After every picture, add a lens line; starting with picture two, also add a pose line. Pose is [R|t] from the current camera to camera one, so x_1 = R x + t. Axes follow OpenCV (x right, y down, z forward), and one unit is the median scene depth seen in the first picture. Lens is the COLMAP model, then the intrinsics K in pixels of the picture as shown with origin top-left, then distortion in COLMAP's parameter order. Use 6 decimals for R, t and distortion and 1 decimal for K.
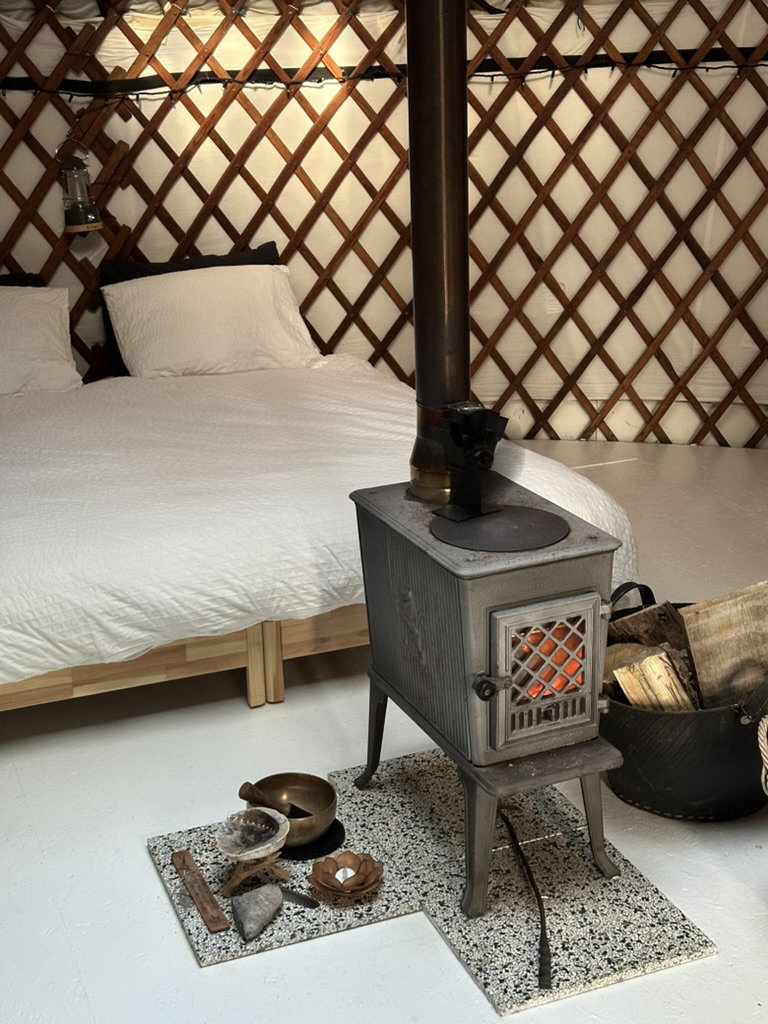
lens RADIAL K [[1424.4, 0, 384.0], [0, 1424.4, 512.0], [0, 0, 1]] dist [0.188575, -0.366483]
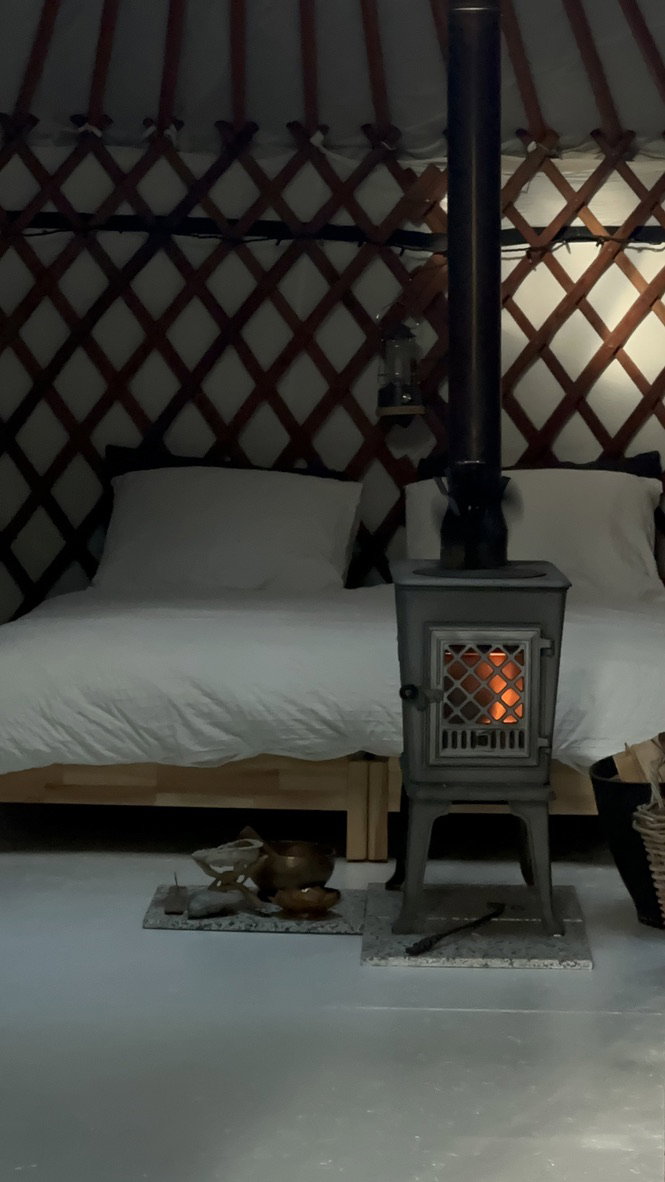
lens RADIAL K [[3938.4, 0, 332.5], [0, 3938.4, 591.0], [0, 0, 1]] dist [-1.006025, 38.118582]
pose [[0.913805, 0.065363, -0.400859, 0.914017], [-0.163246, 0.962842, -0.215141, 0.530662], [0.371902, 0.262036, 0.890520, -1.284722]]
